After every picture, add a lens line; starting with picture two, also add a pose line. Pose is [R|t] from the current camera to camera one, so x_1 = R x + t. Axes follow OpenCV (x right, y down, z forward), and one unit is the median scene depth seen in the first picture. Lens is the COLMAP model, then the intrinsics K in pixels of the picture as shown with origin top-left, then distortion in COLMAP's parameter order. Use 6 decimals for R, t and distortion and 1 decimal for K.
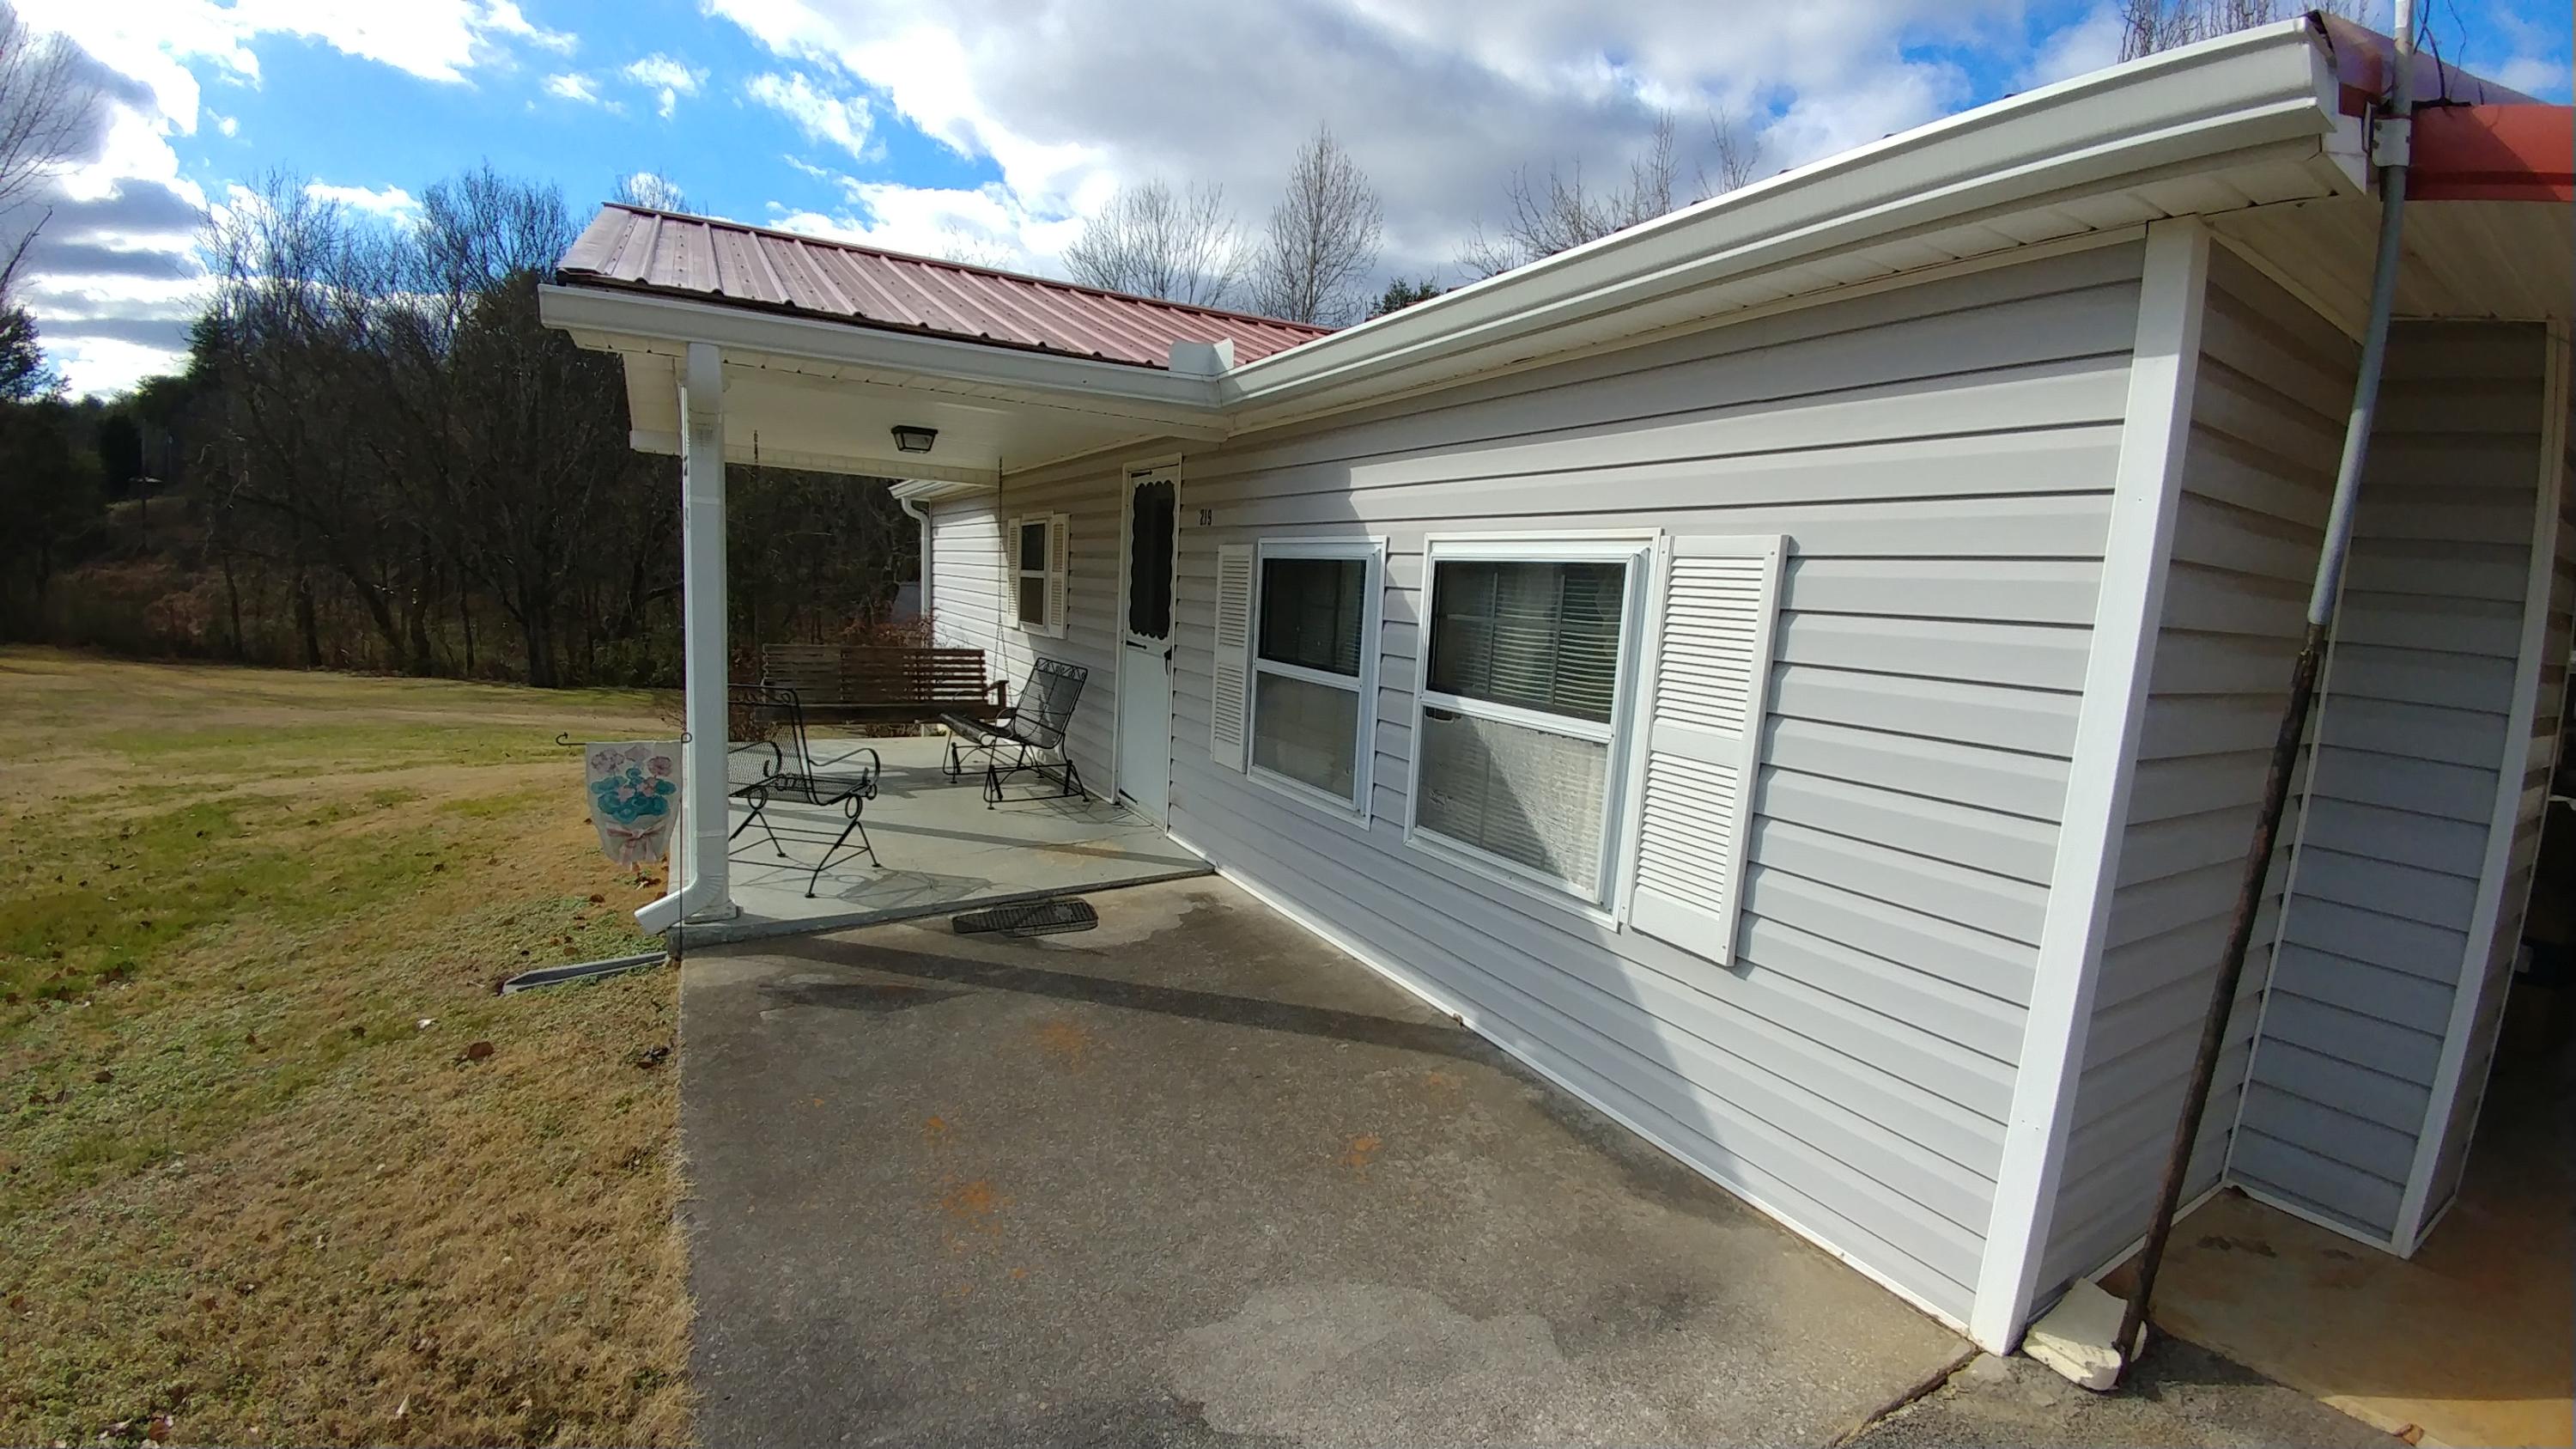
lens RADIAL K [[1044.8, 0, 1288.7], [0, 1044.8, 723.3], [0, 0, 1]] dist [0.015303, -0.027059]
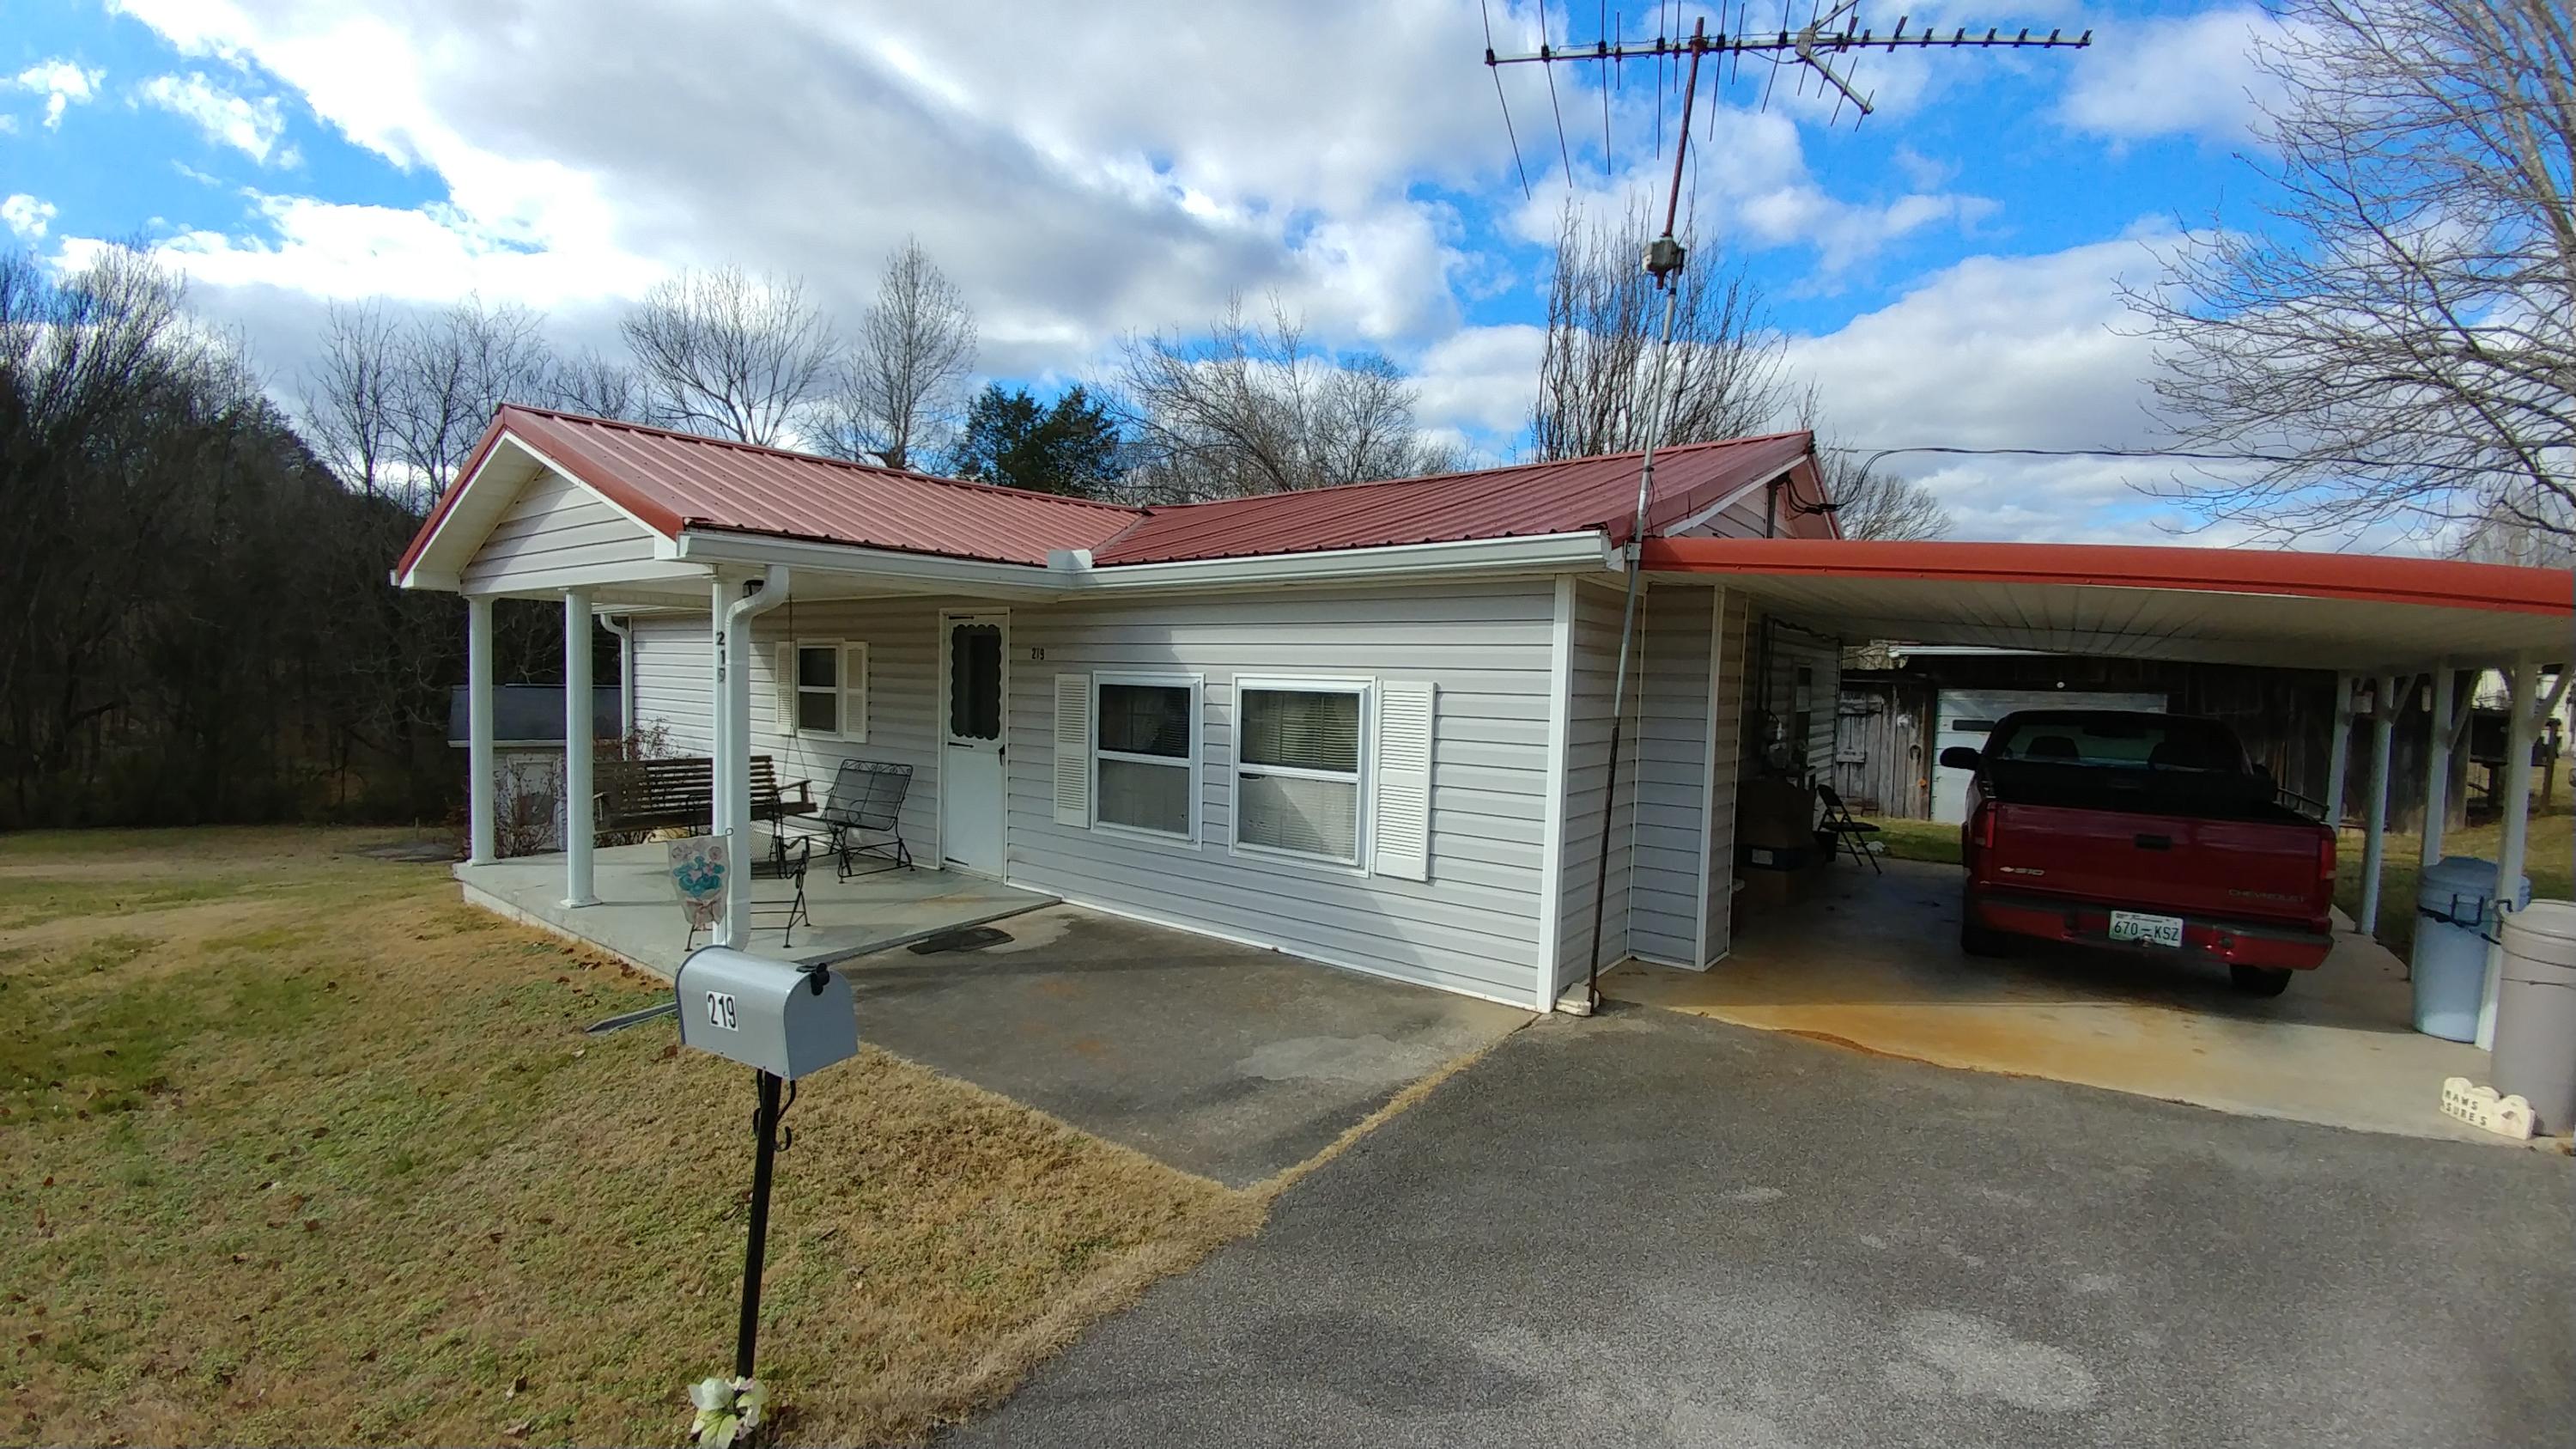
lens RADIAL K [[1044.8, 0, 1288.7], [0, 1044.8, 723.3], [0, 0, 1]] dist [0.015303, -0.027059]
pose [[0.921098, -0.051025, 0.385972, -0.421130], [0.078012, 0.995458, -0.054572, 0.003451], [-0.381434, 0.080376, 0.920895, -0.578210]]
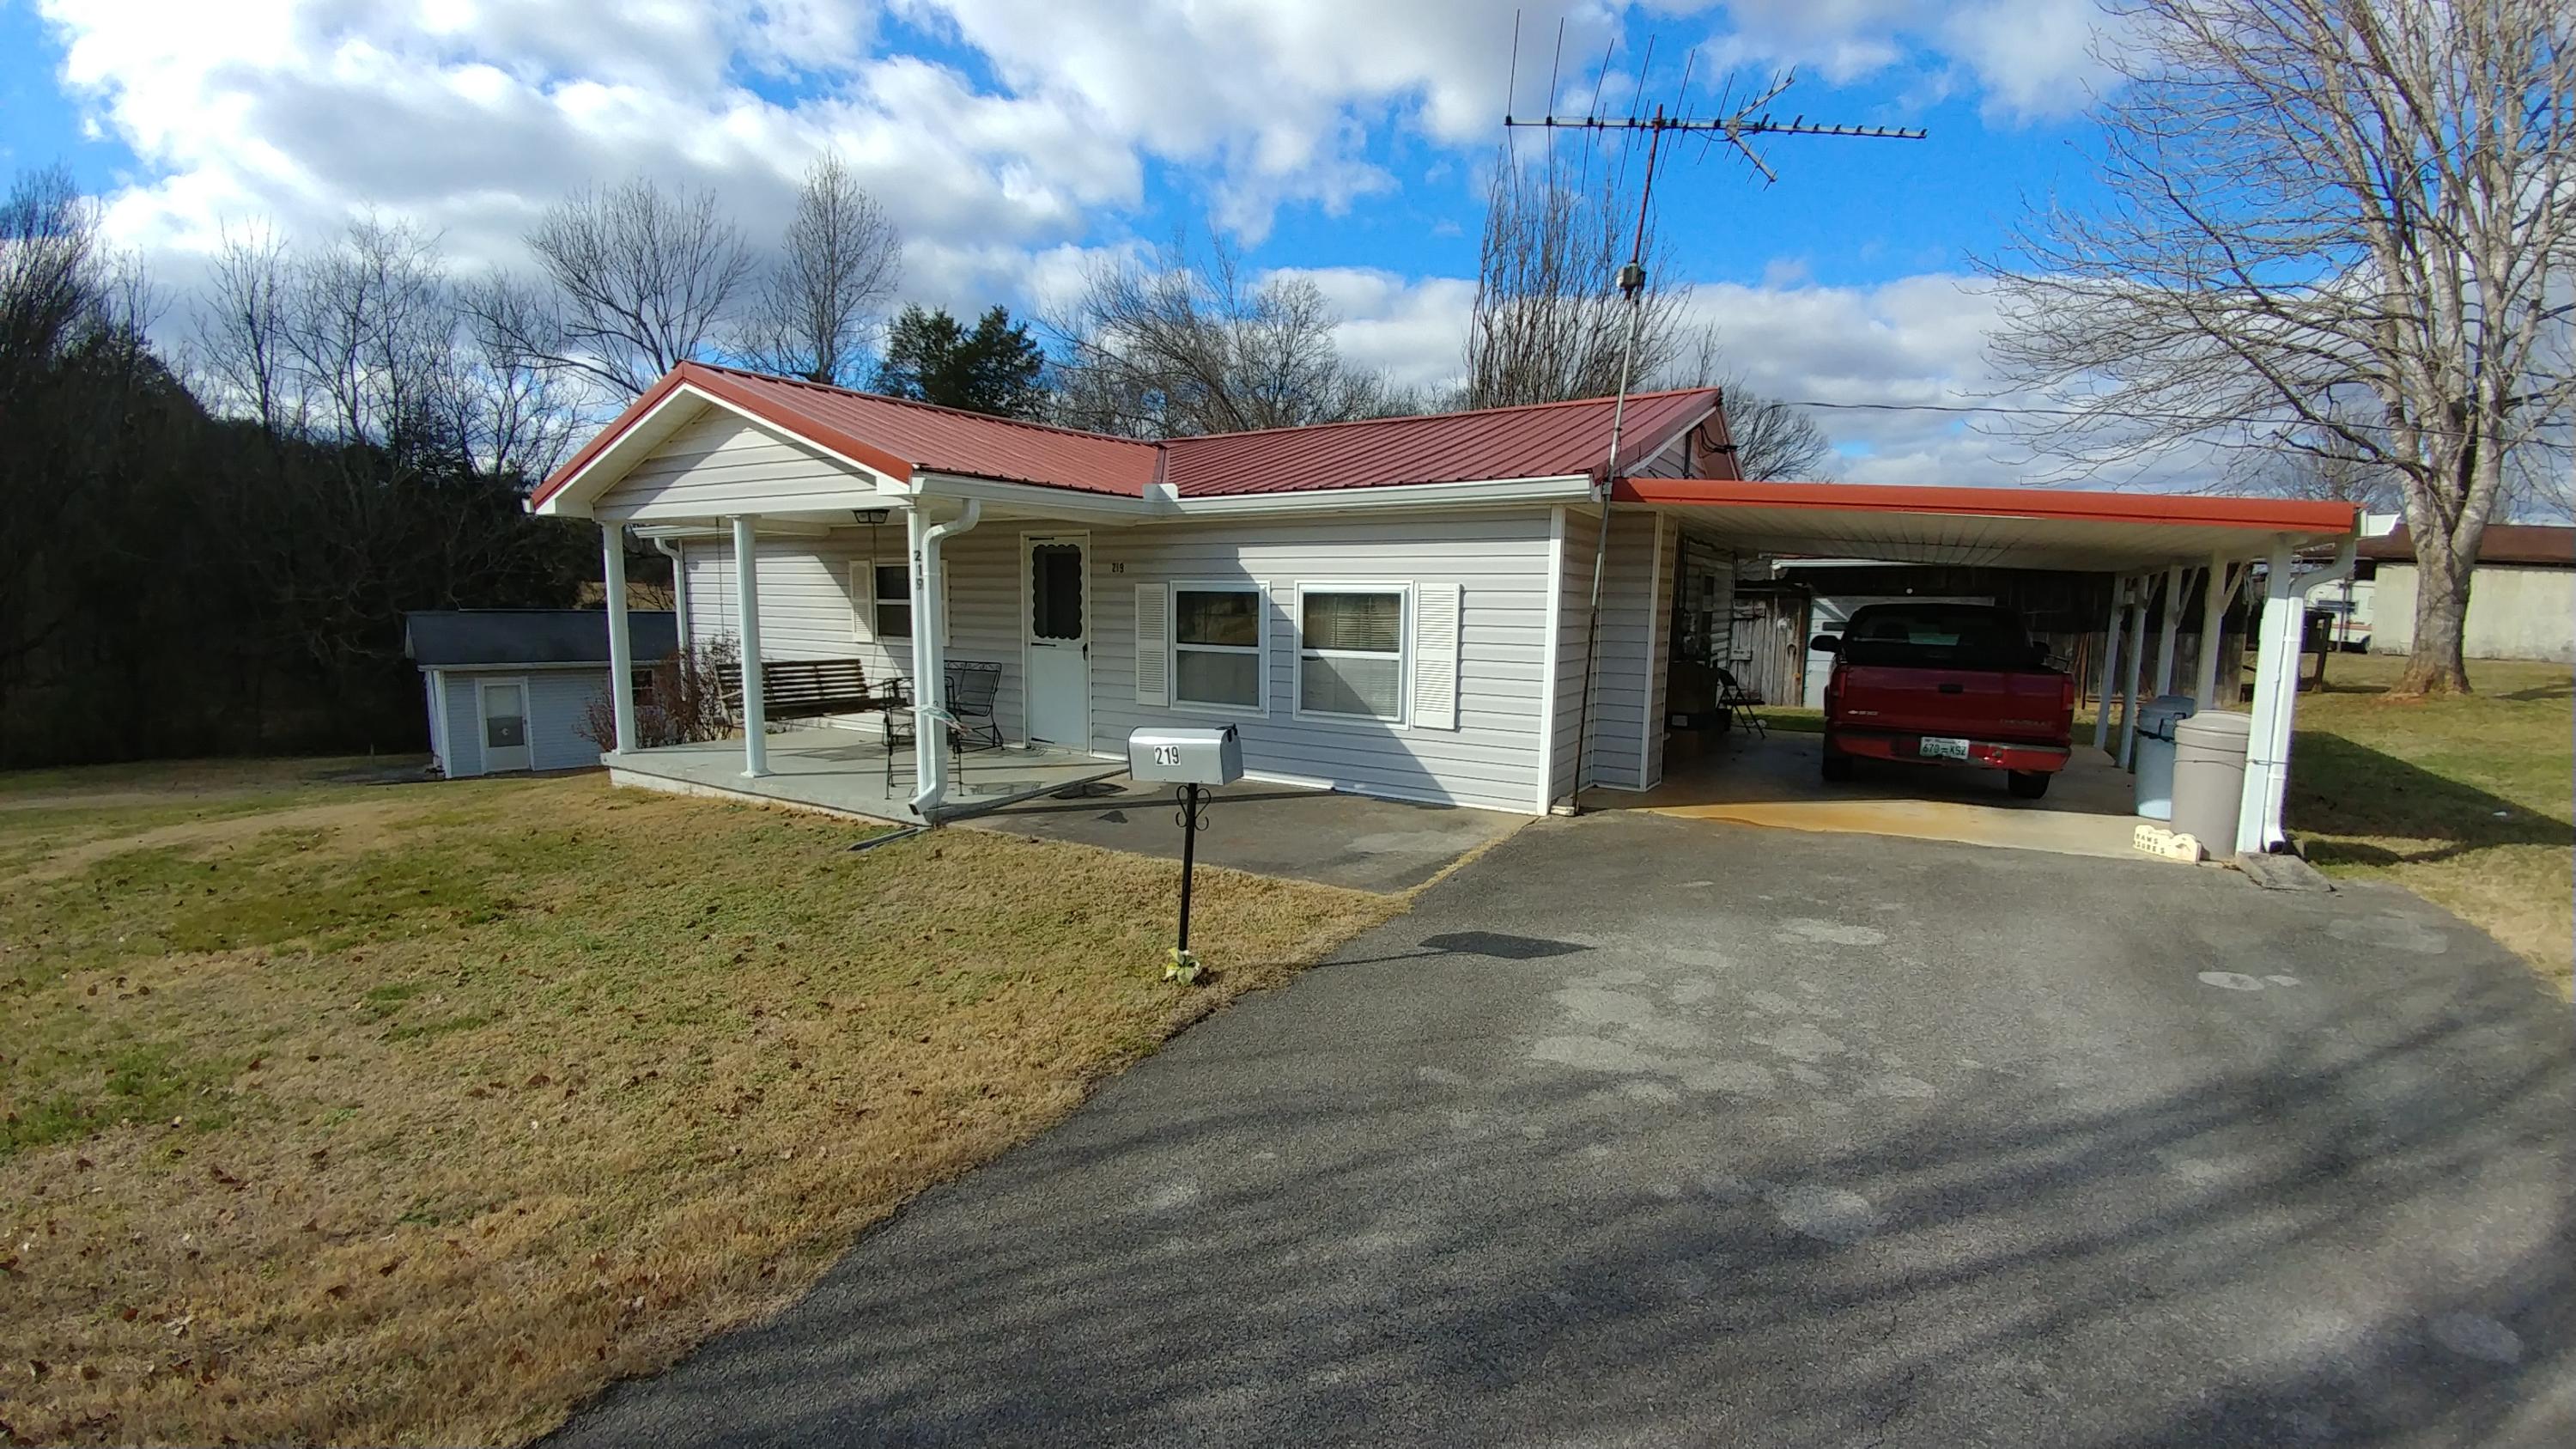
lens RADIAL K [[1048.7, 0, 1288.0], [0, 1048.7, 724.5], [0, 0, 1]] dist [0.012917, -0.028111]
pose [[0.880152, -0.099039, 0.464246, -0.886709], [0.097156, 0.994874, 0.028046, 0.058287], [-0.464644, 0.020420, 0.885262, -0.912356]]
